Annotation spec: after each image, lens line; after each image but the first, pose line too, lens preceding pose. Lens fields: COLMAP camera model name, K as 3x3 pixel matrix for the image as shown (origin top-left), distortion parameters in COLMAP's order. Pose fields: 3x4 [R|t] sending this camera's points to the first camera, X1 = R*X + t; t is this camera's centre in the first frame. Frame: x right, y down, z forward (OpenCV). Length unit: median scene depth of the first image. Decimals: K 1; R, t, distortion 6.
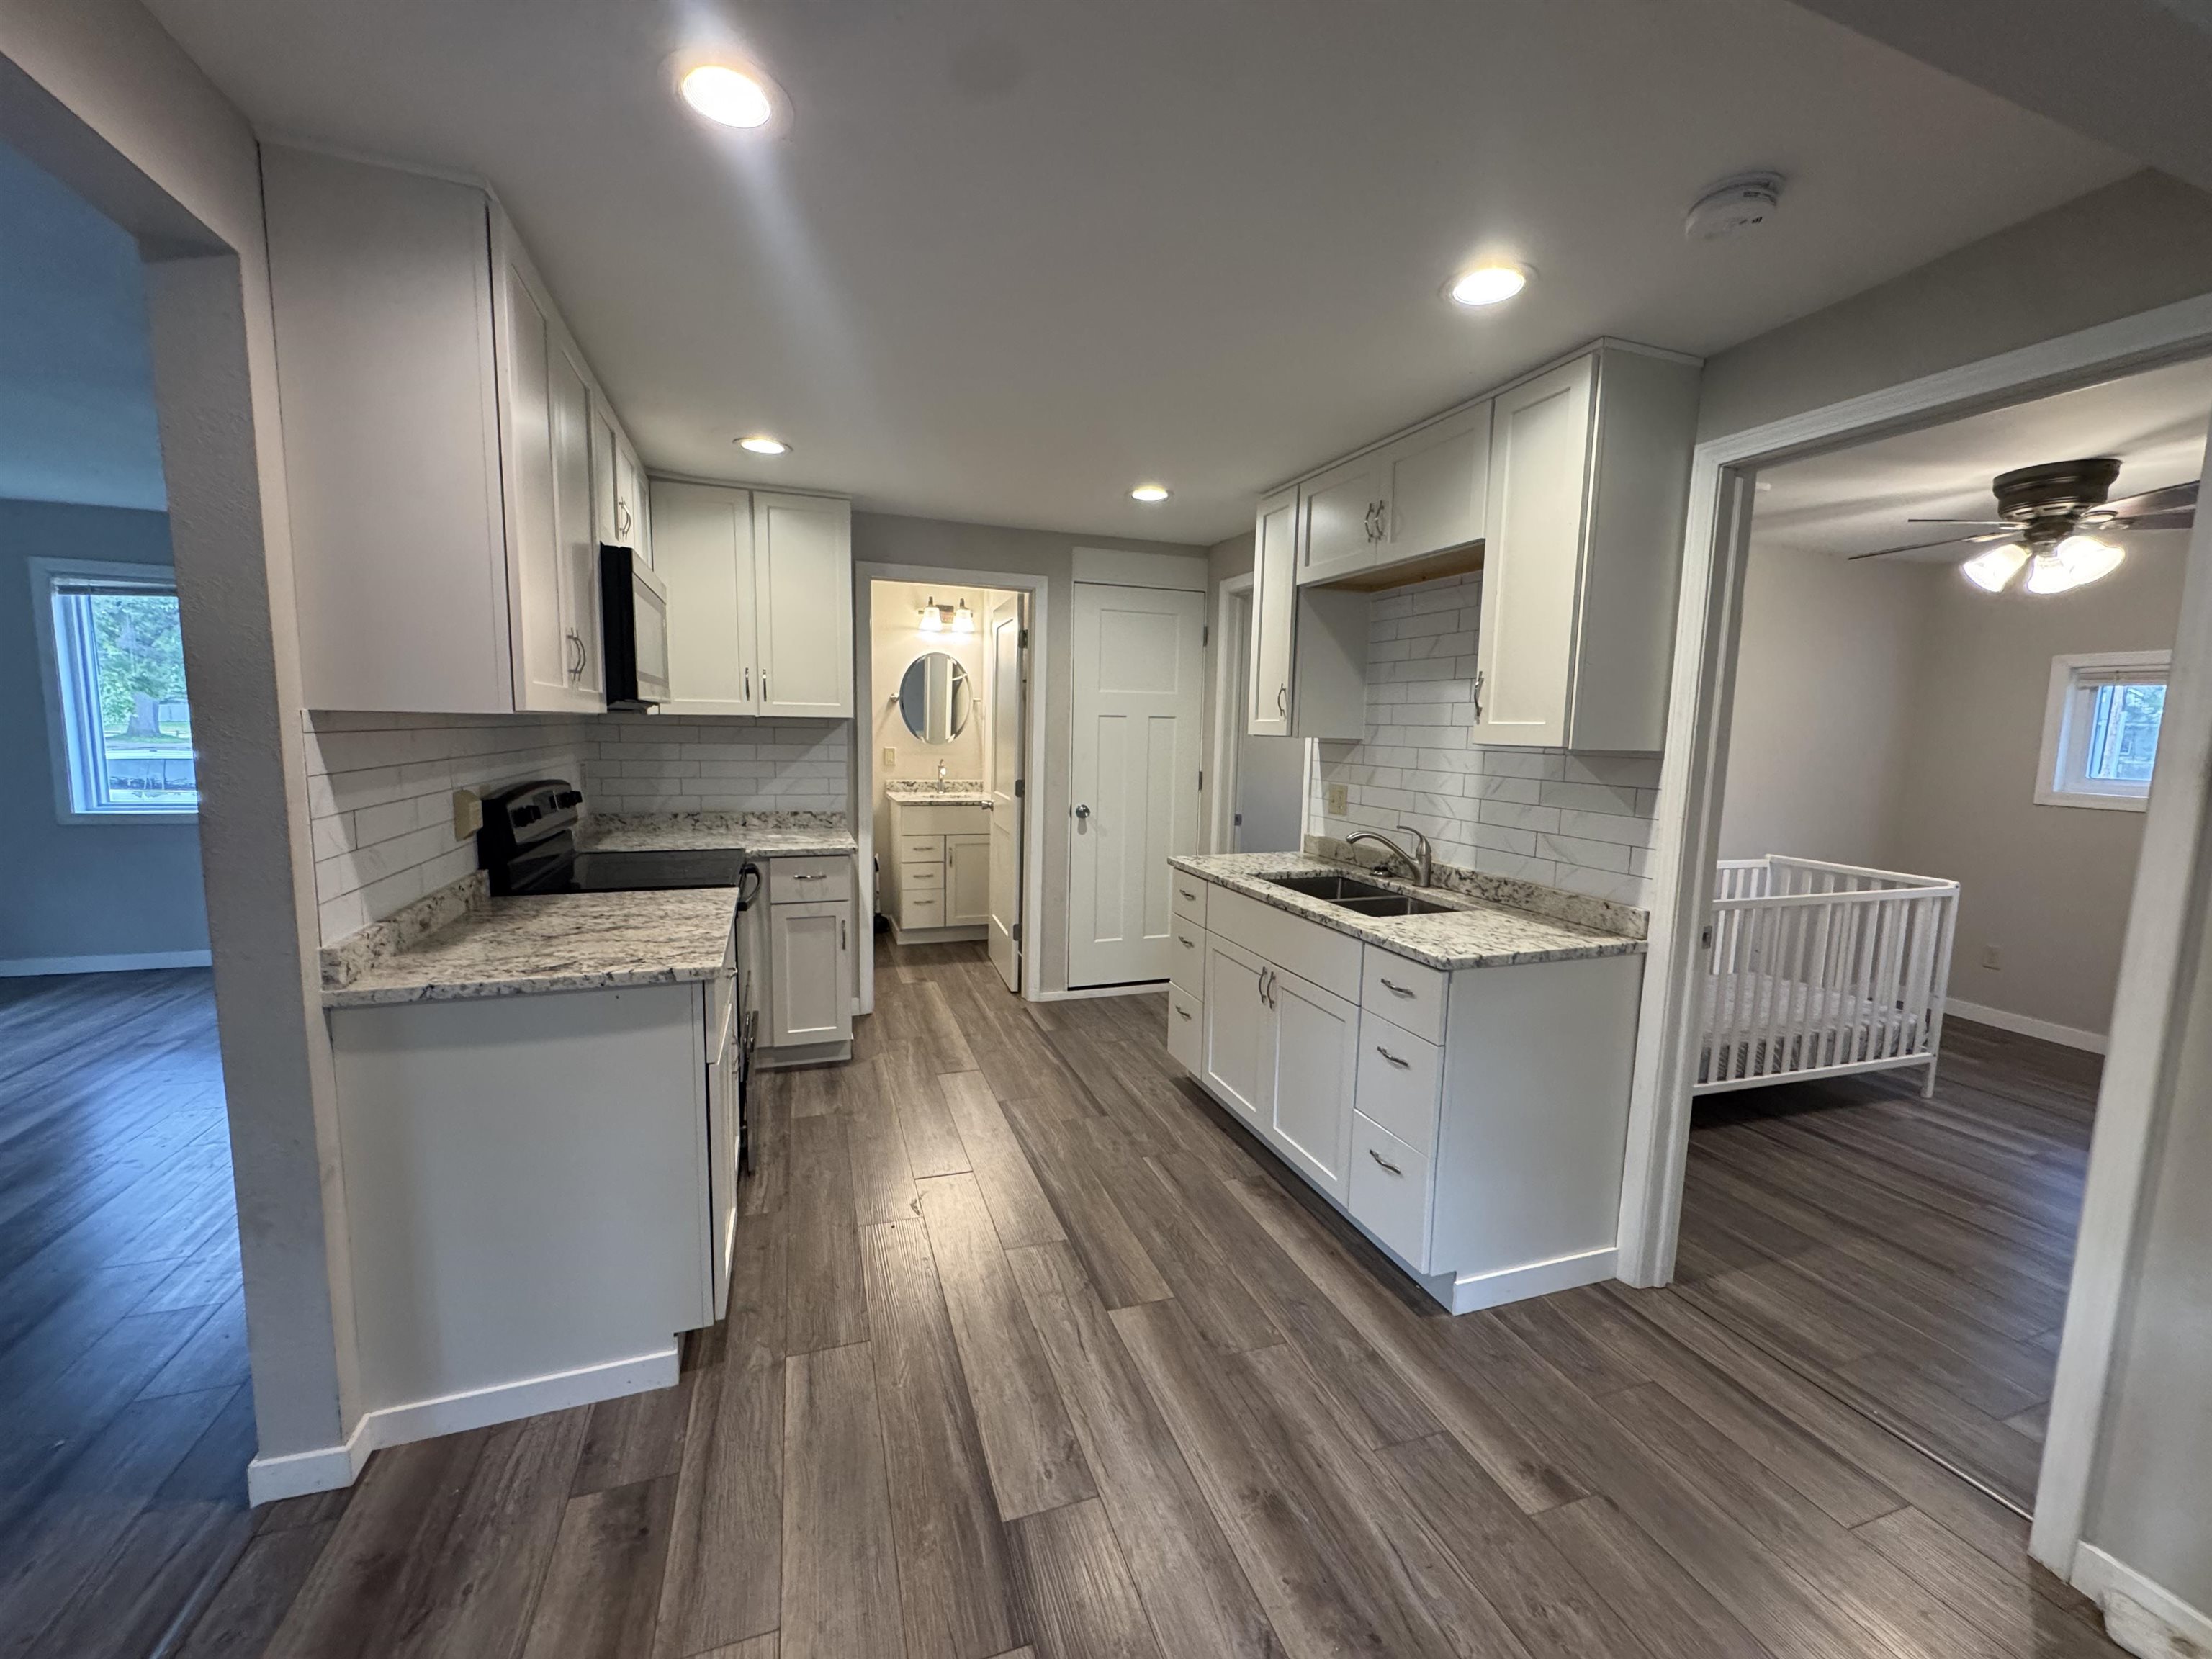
lens RADIAL K [[884.0, 0, 1106.0], [0, 884.0, 829.5], [0, 0, 1]] dist [-0.000199, -0.000032]
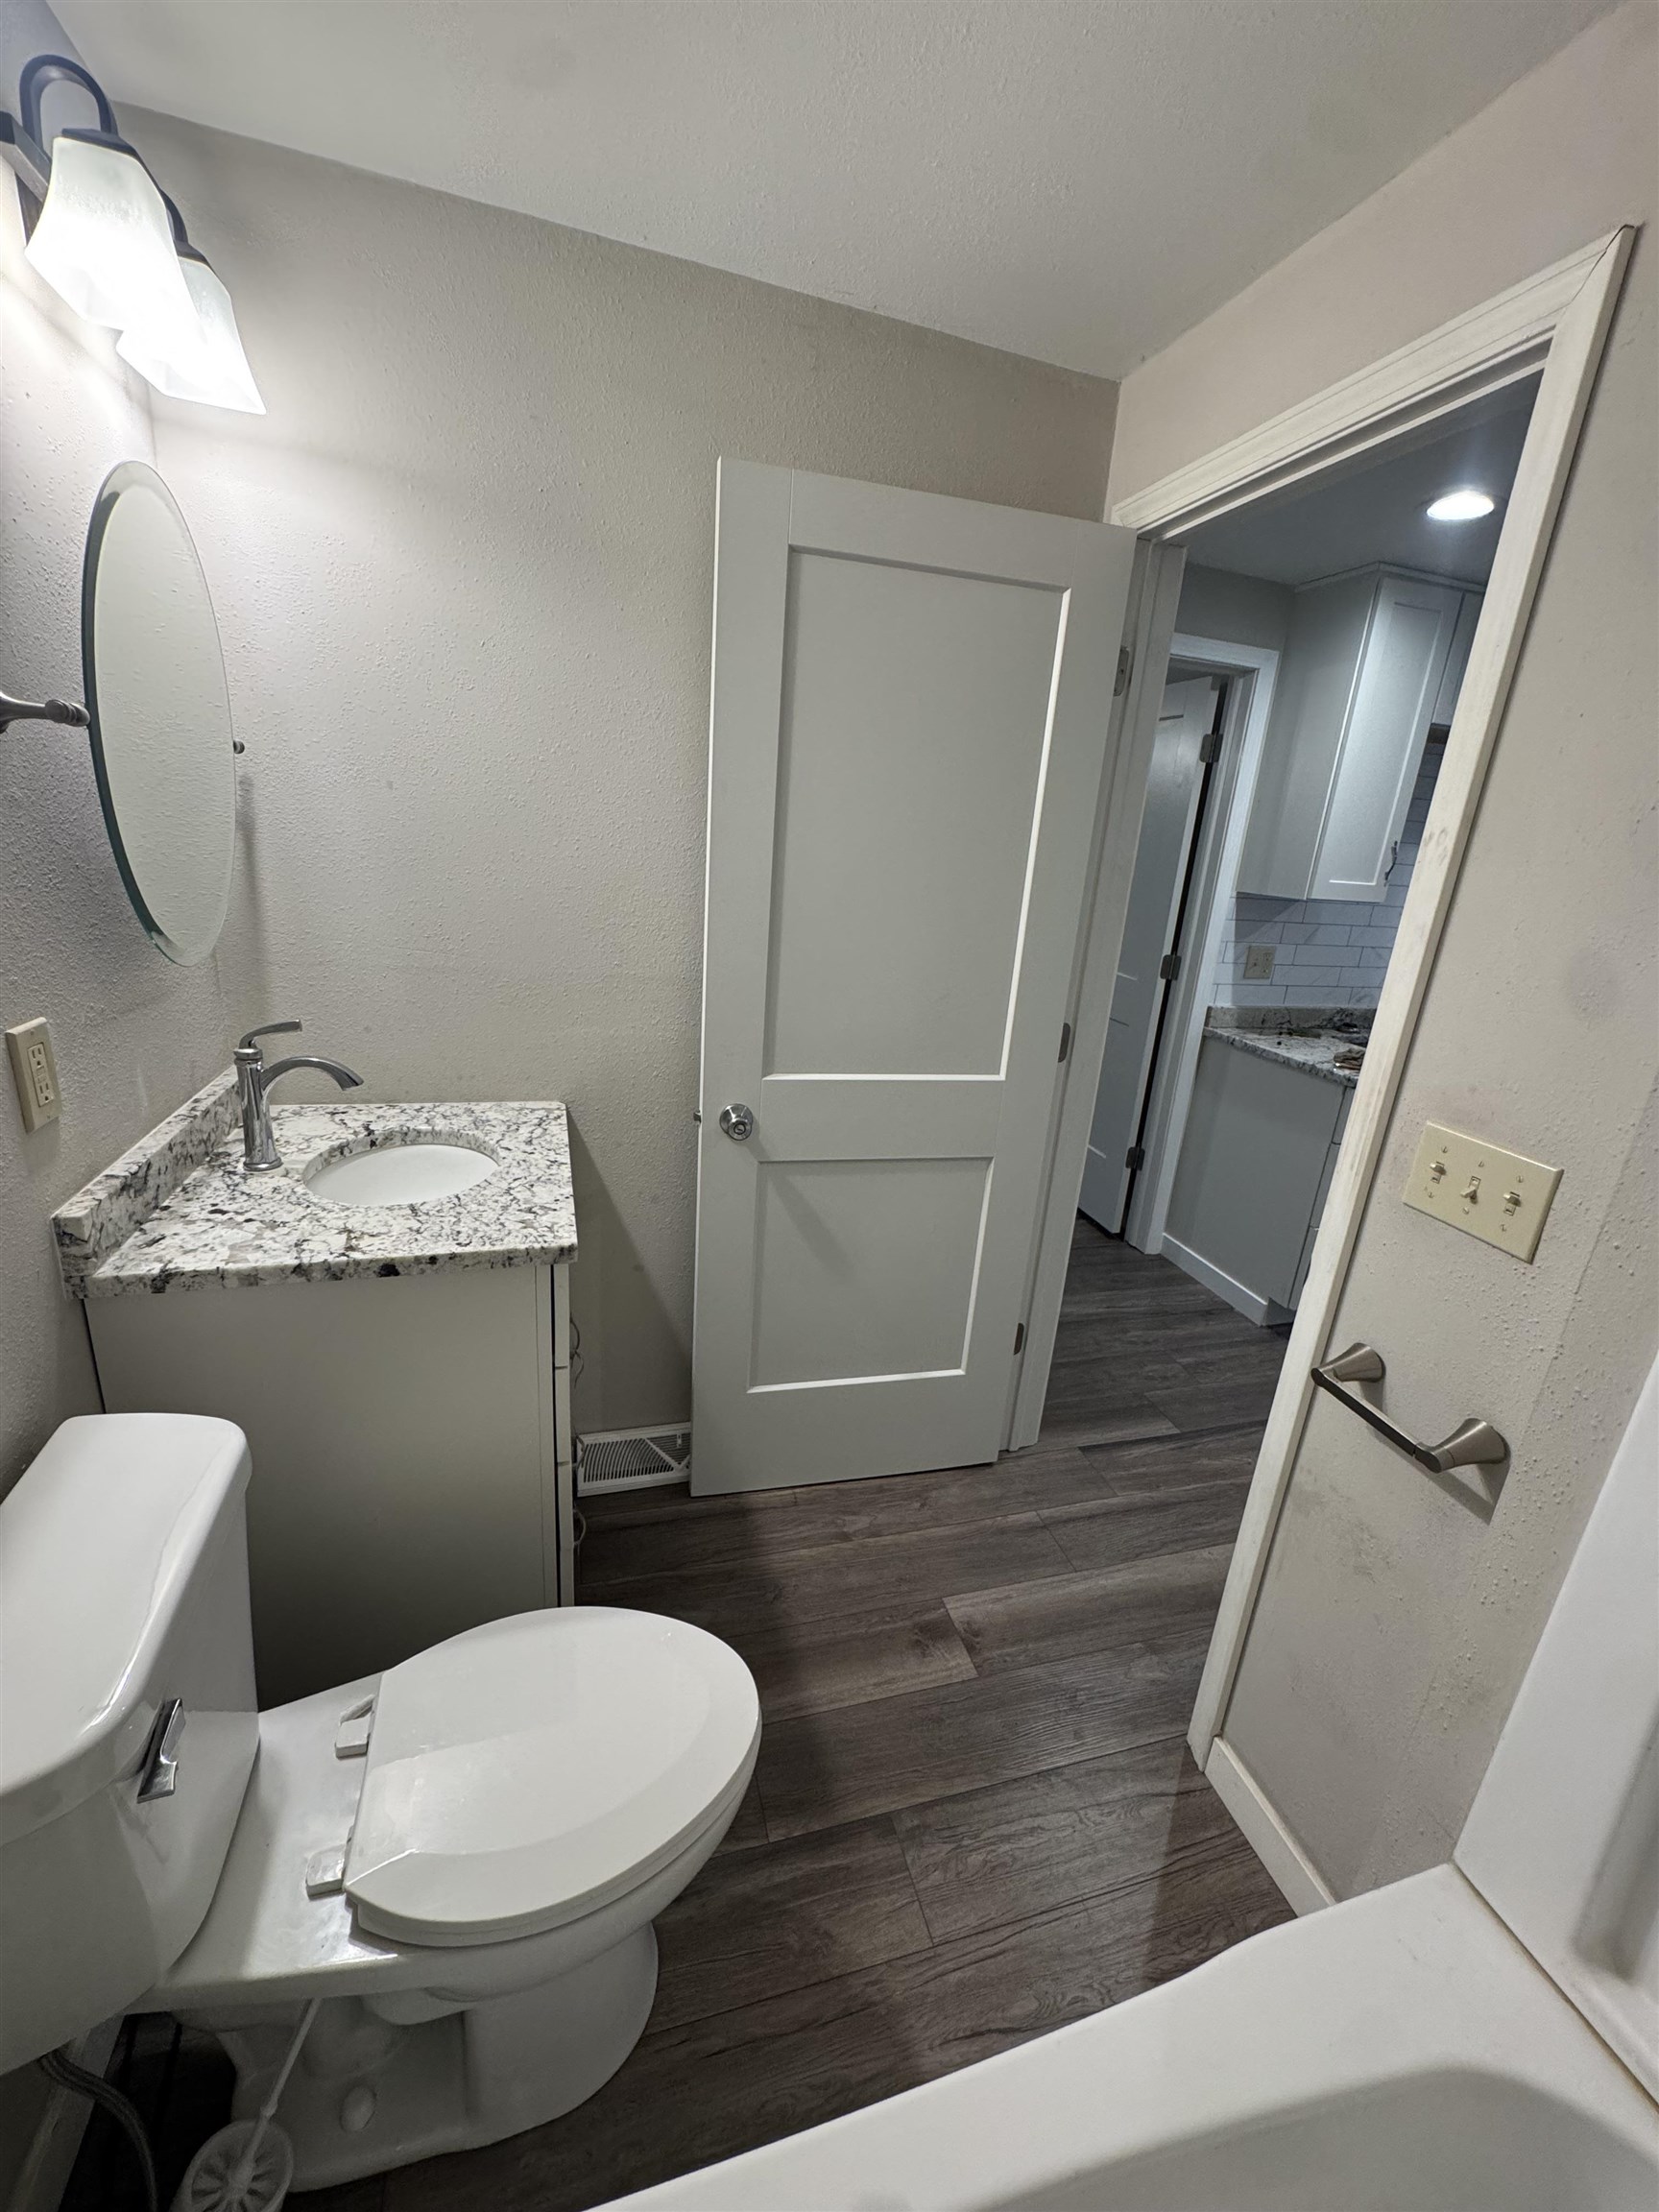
lens RADIAL K [[884.0, 0, 829.5], [0, 884.0, 1106.0], [0, 0, 1]] dist [-0.000199, -0.000032]
pose [[0.042145, -0.318970, 0.946827, -0.598551], [0.051301, 0.947110, 0.316782, -0.184645], [-0.997794, 0.035222, 0.056279, 1.258367]]
